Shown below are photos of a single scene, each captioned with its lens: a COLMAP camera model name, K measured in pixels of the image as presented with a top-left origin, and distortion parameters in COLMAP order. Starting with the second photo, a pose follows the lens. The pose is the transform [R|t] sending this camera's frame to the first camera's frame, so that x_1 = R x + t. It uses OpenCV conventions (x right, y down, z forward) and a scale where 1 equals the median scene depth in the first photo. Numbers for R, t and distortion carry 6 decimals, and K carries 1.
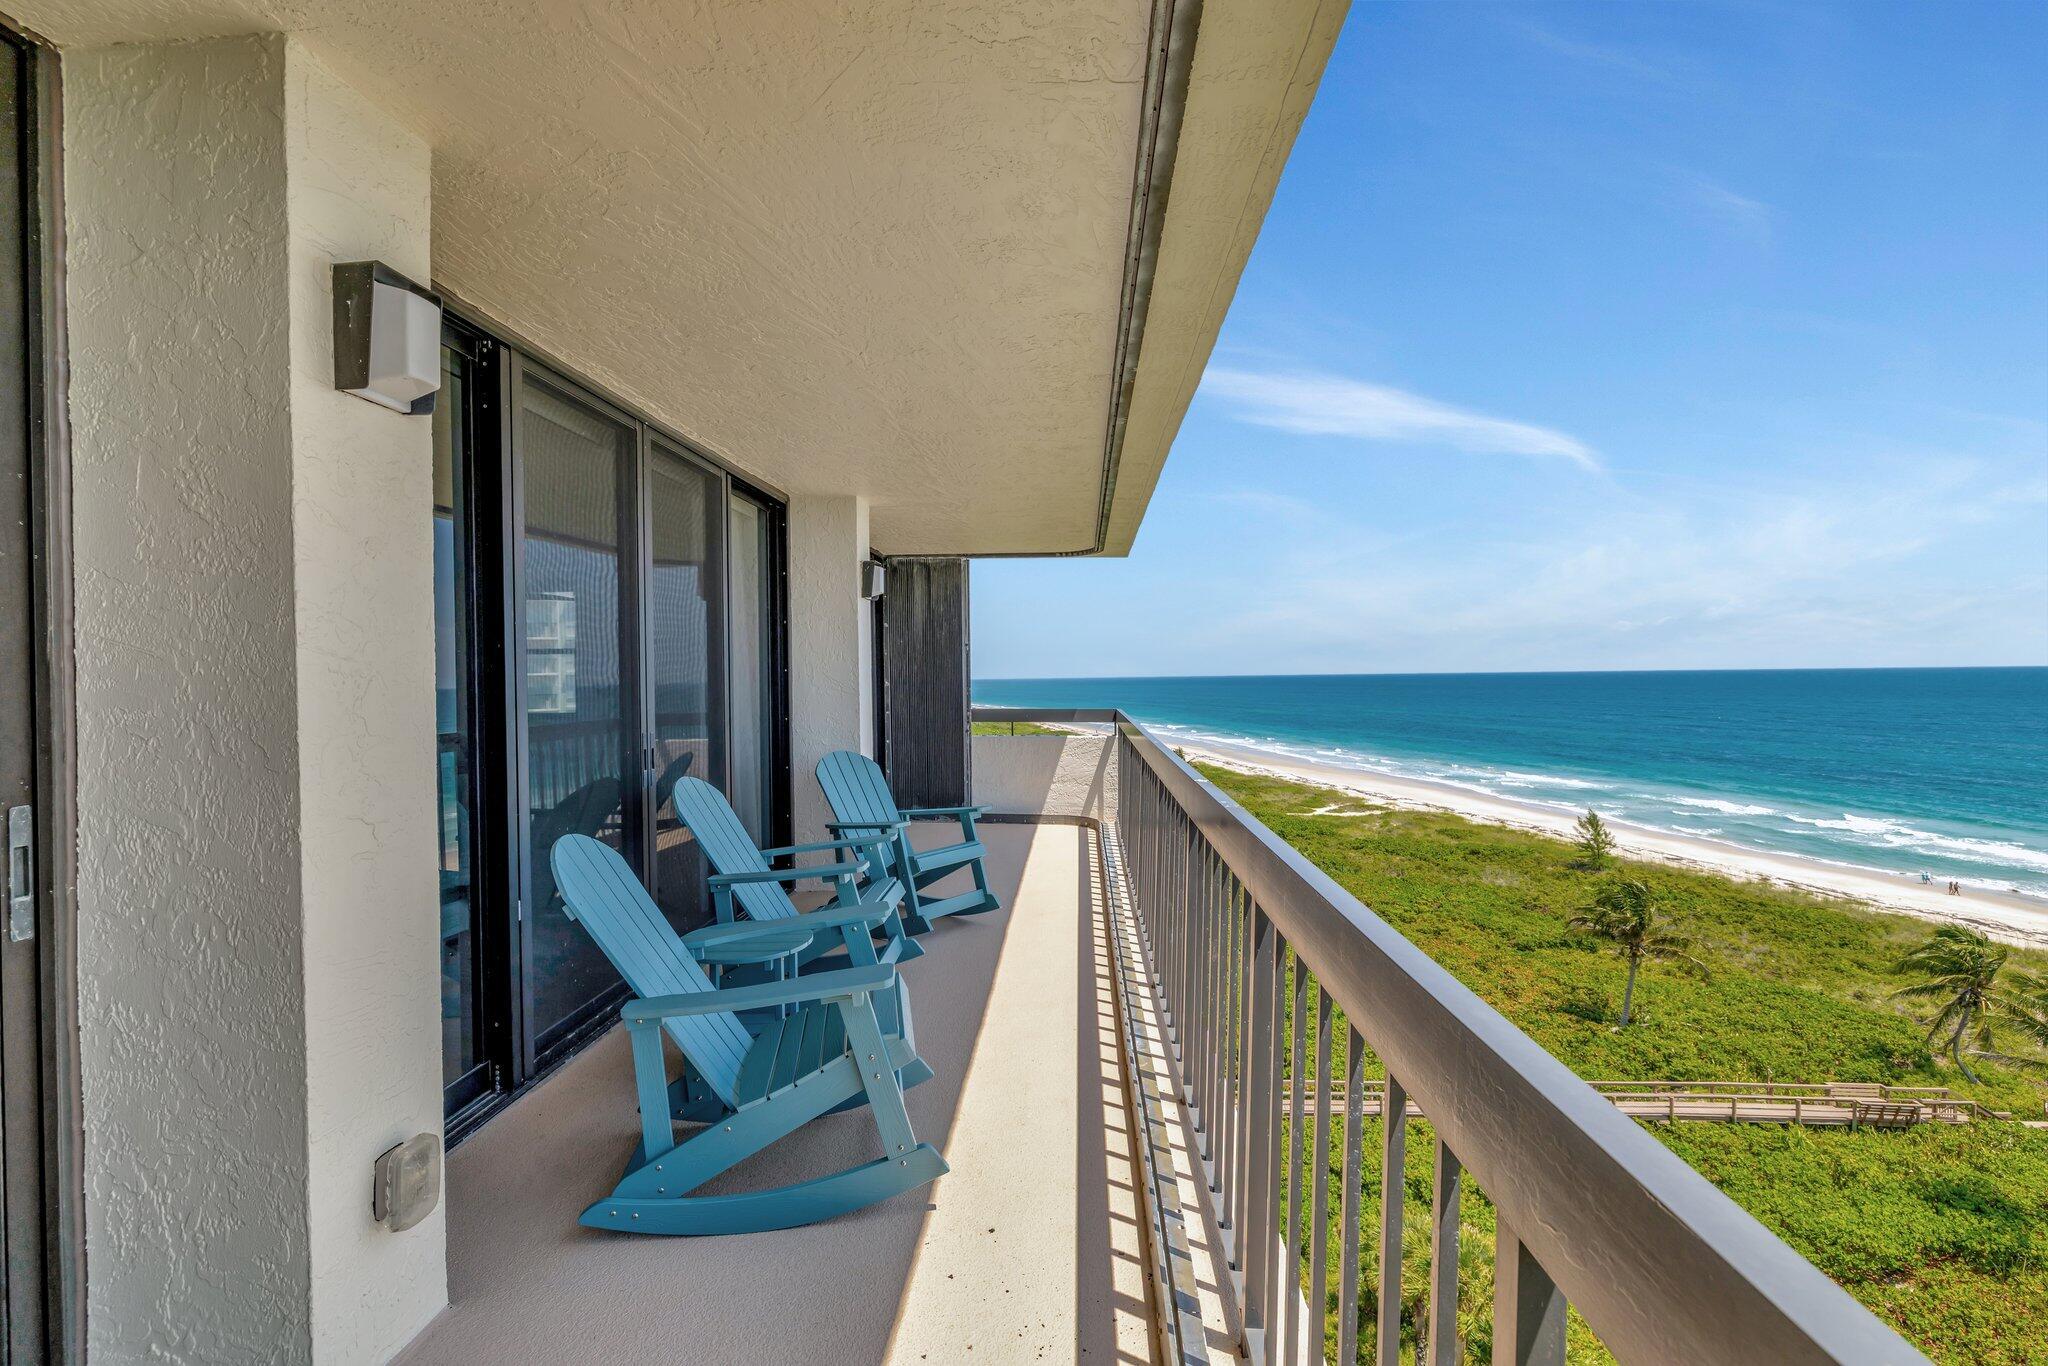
lens RADIAL K [[884.6, 0, 1016.9], [0, 884.6, 668.6], [0, 0, 1]] dist [-0.001223, -0.000291]
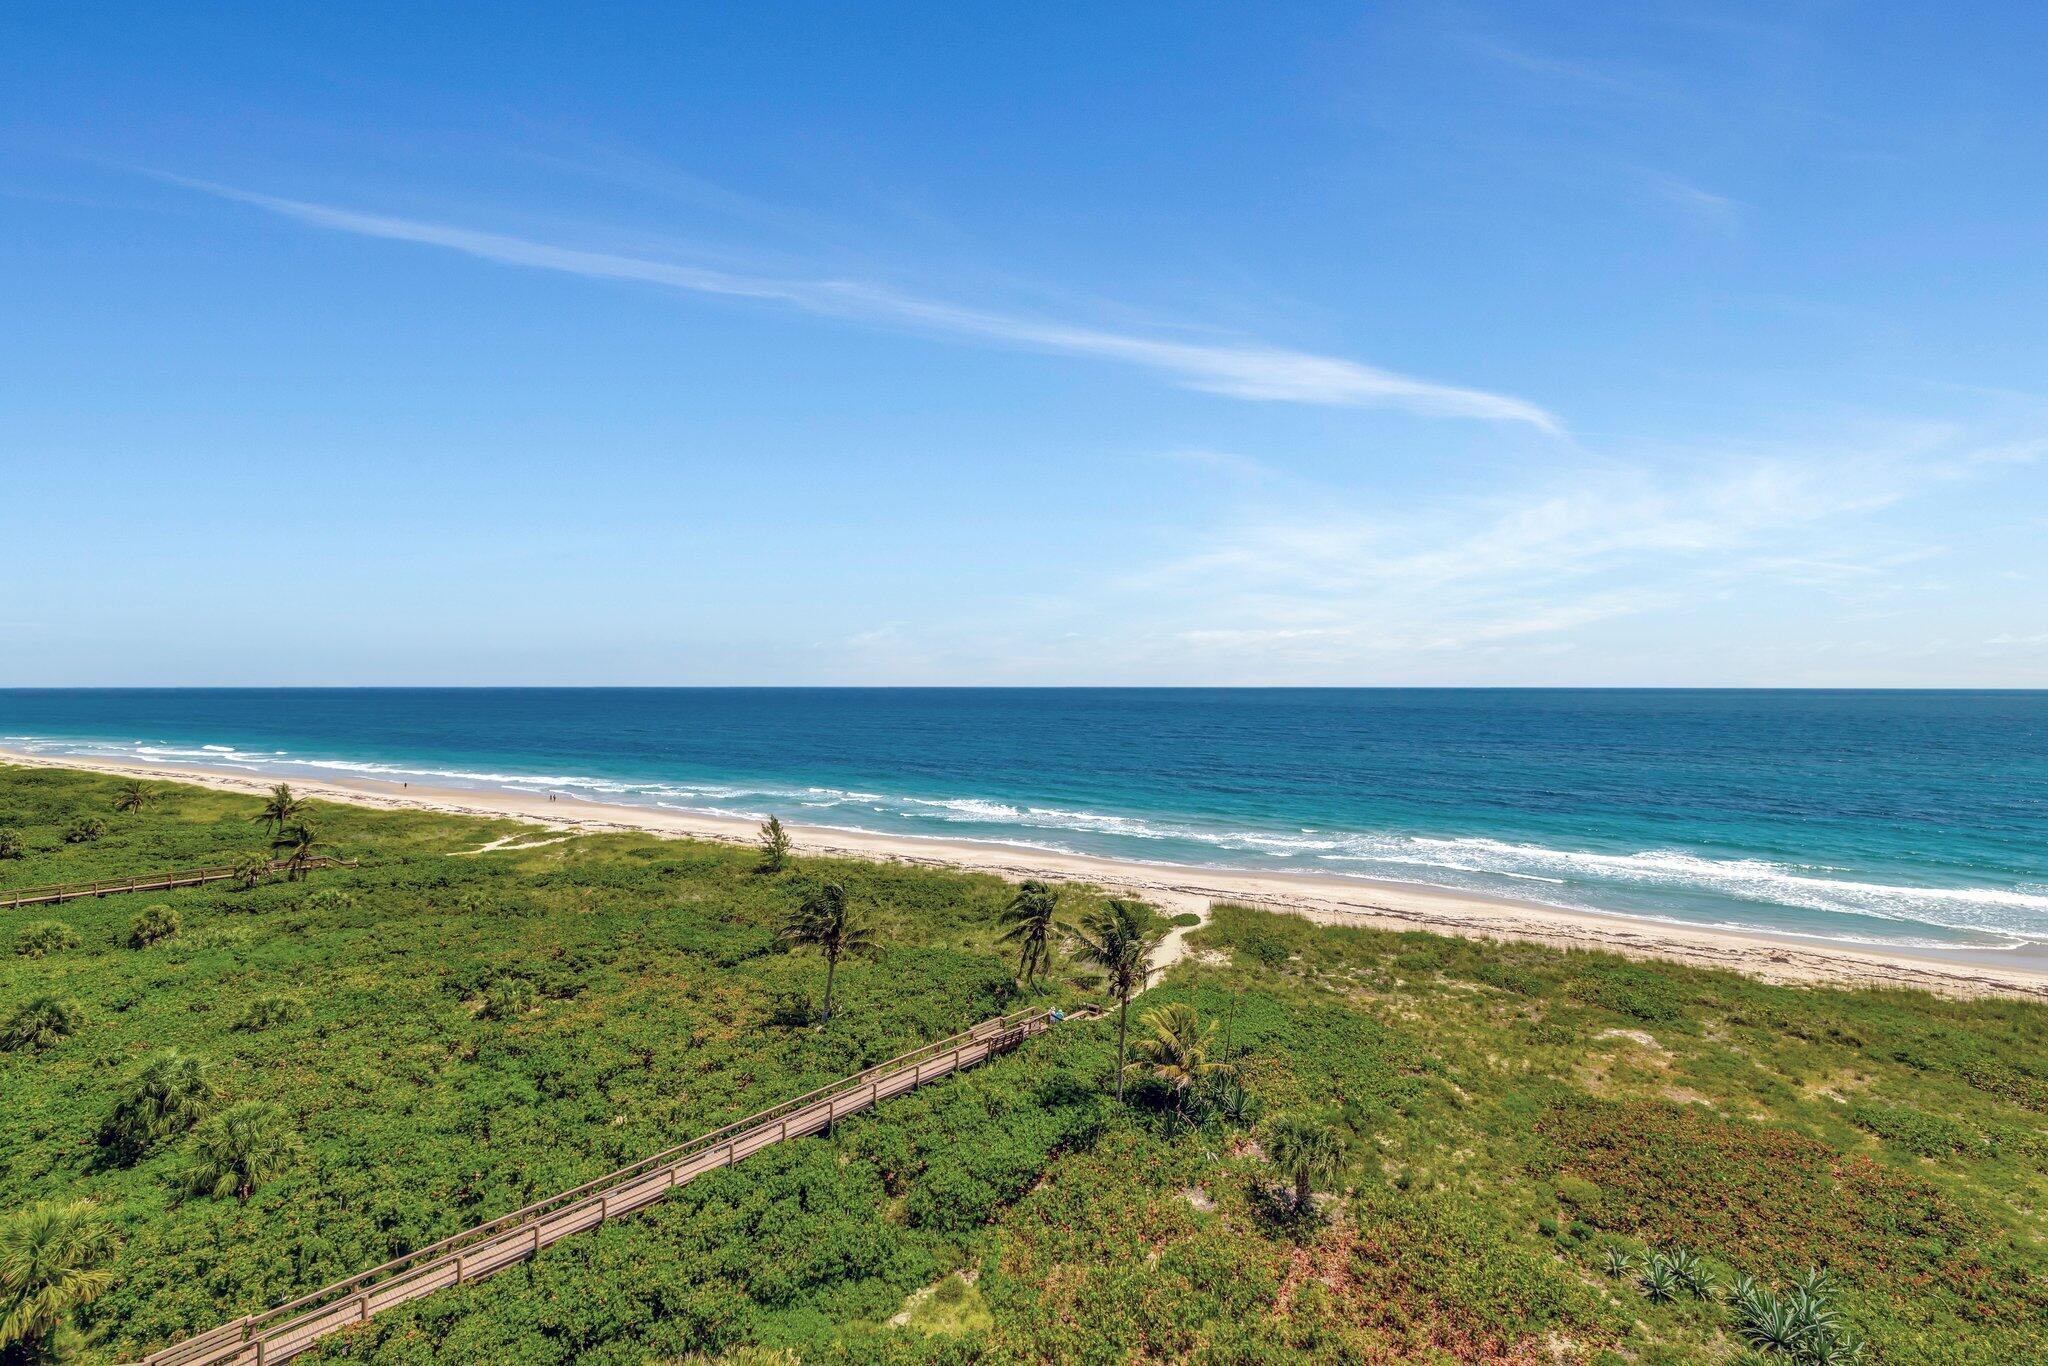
lens RADIAL K [[919.0, 0, 1019.1], [0, 919.0, 725.5], [0, 0, 1]] dist [-0.002744, 0.000191]
pose [[0.650620, -0.021037, 0.759112, 0.018263], [-0.014988, 0.999066, 0.040533, 0.006675], [-0.759256, -0.037750, 0.649697, 0.110035]]
